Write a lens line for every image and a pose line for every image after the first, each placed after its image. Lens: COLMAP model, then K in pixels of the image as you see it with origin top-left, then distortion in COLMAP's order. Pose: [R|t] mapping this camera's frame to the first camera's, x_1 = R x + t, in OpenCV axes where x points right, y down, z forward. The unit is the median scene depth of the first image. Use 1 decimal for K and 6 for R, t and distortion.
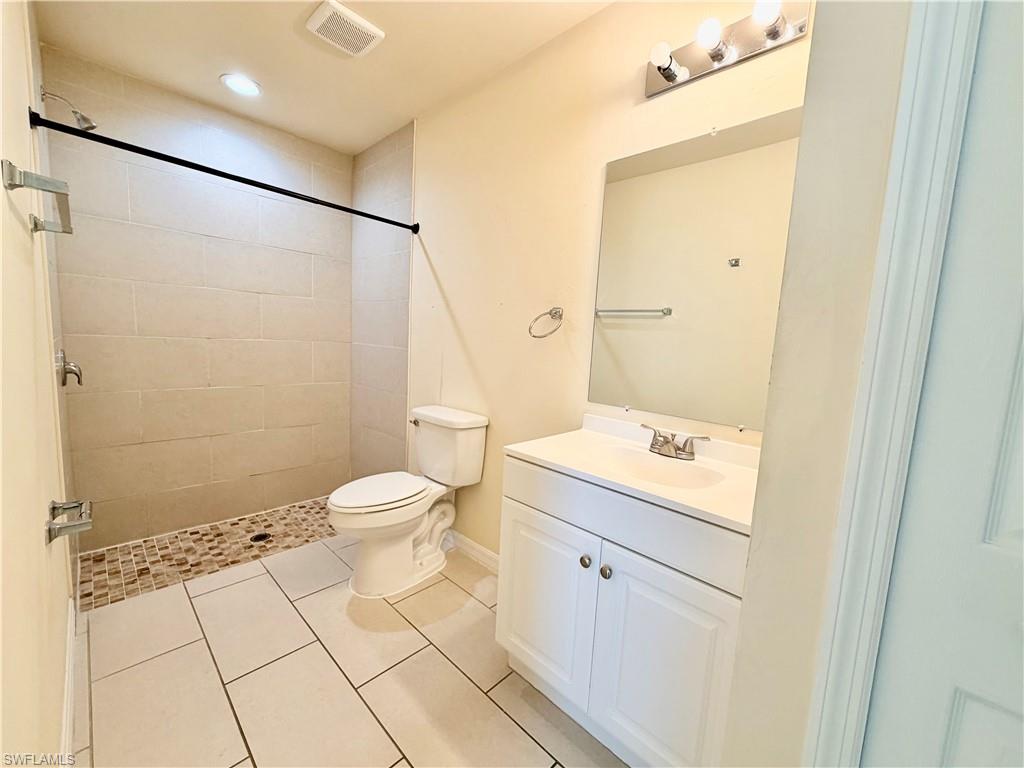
lens RADIAL K [[409.5, 0, 512.0], [0, 409.5, 384.0], [0, 0, 1]] dist [0.000984, 0.000296]
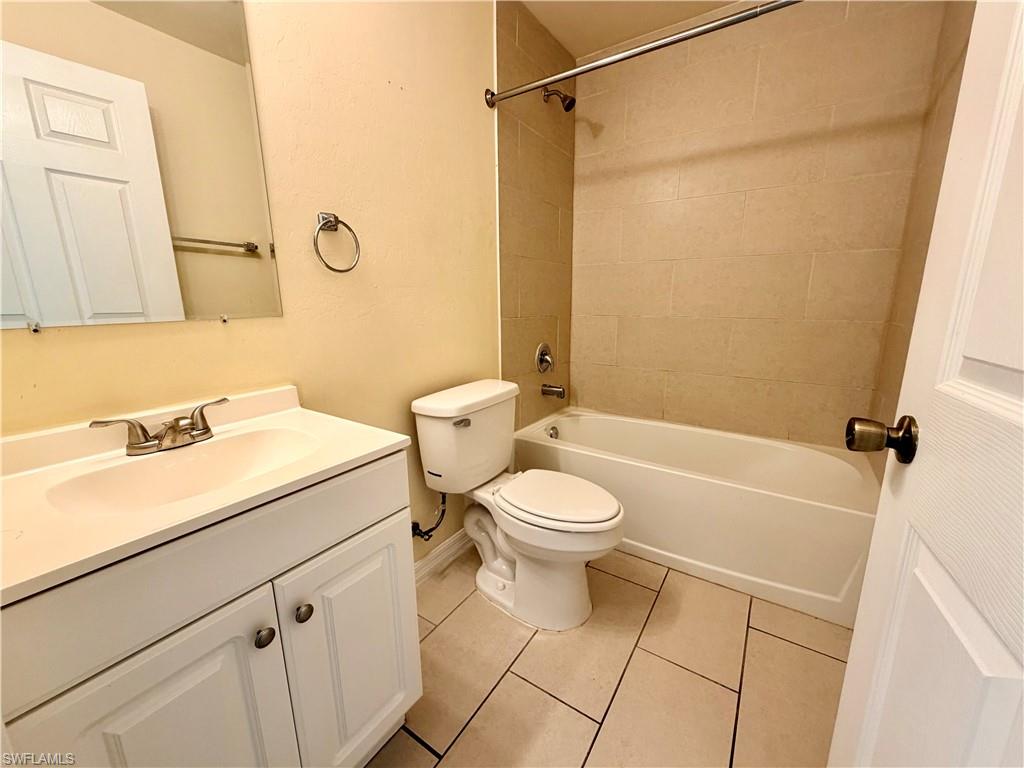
lens RADIAL K [[409.5, 0, 512.0], [0, 409.5, 384.0], [0, 0, 1]] dist [0.000984, 0.000296]
pose [[-0.170122, -0.220624, 0.960408, -0.359952], [0.096661, 0.966179, 0.239071, -0.026824], [-0.980671, 0.133505, -0.143042, 0.654634]]
